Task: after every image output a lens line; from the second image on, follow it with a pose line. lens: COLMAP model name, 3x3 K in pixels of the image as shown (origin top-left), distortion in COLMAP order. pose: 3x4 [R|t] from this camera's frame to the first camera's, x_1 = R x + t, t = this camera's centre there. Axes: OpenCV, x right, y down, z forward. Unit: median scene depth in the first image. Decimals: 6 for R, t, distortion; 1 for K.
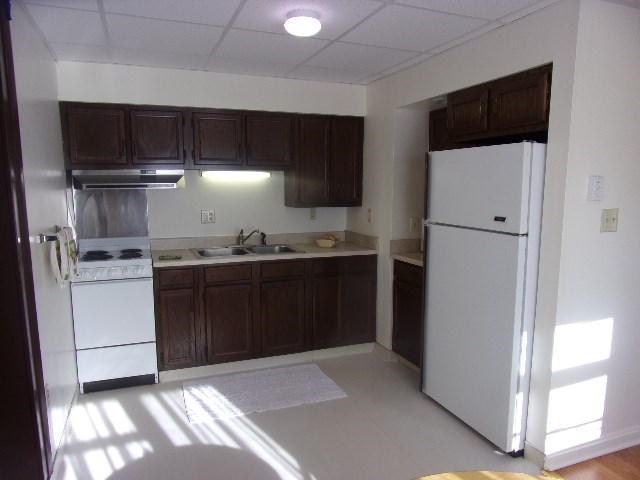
lens RADIAL K [[457.6, 0, 318.9], [0, 457.6, 251.8], [0, 0, 1]] dist [-0.043121, -0.000376]
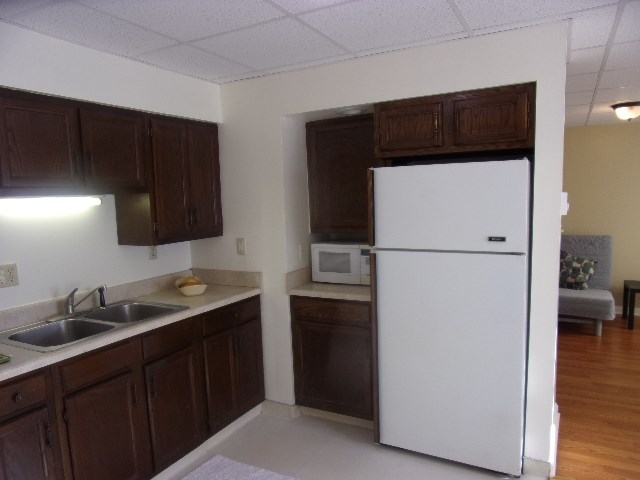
lens RADIAL K [[457.6, 0, 318.9], [0, 457.6, 251.8], [0, 0, 1]] dist [-0.043121, -0.000376]
pose [[0.769688, -0.104864, 0.629749, -0.311749], [0.127918, 0.991746, 0.008798, -0.064539], [-0.625473, 0.073784, 0.776749, 0.314741]]
